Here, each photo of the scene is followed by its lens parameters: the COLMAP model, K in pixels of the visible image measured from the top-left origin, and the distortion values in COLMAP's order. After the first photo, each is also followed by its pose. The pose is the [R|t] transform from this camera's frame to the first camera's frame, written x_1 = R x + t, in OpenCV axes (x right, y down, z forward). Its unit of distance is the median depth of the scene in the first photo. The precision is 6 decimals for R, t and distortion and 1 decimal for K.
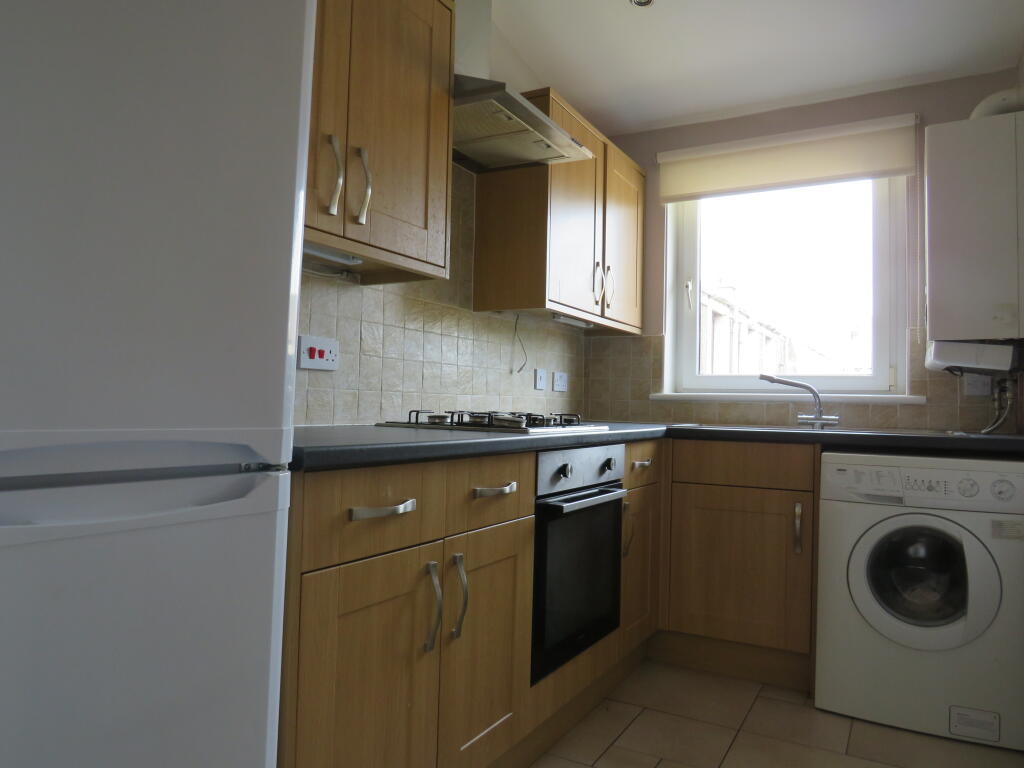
lens RADIAL K [[724.9, 0, 512.0], [0, 724.9, 384.0], [0, 0, 1]] dist [-0.063382, 0.053742]
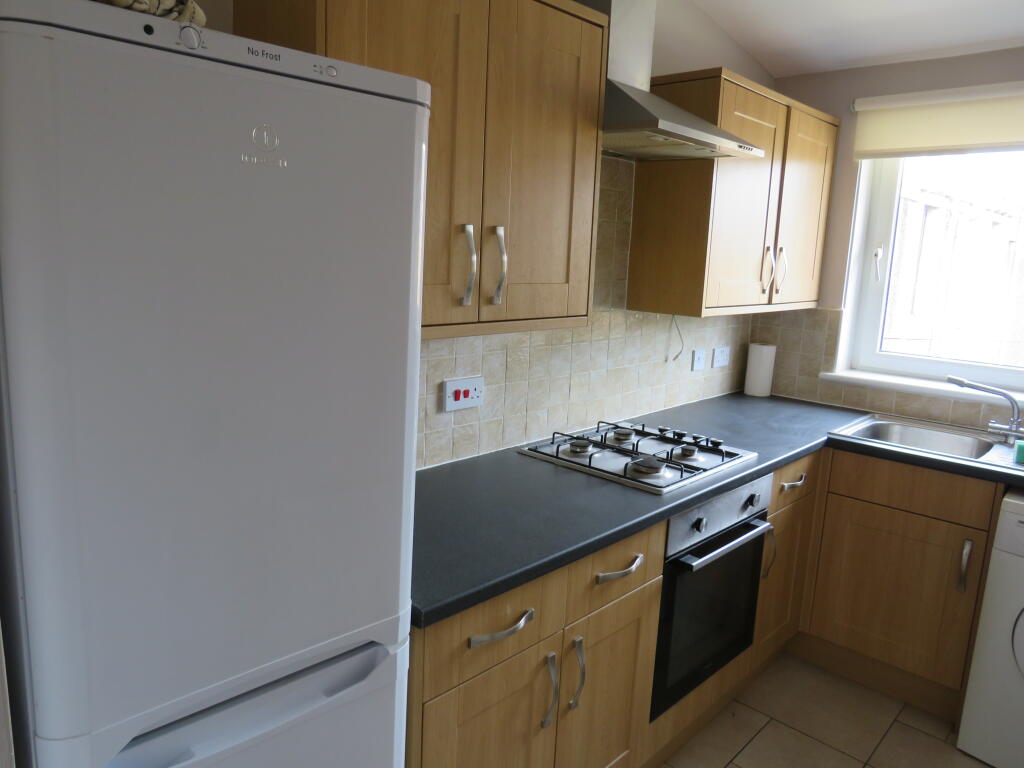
lens RADIAL K [[717.0, 0, 512.0], [0, 717.0, 384.0], [0, 0, 1]] dist [-0.028759, 0.007846]
pose [[0.968774, 0.061108, -0.240296, 0.037171], [-0.012150, 0.979689, 0.200154, -0.205988], [0.247647, -0.190985, 0.949840, 0.028048]]
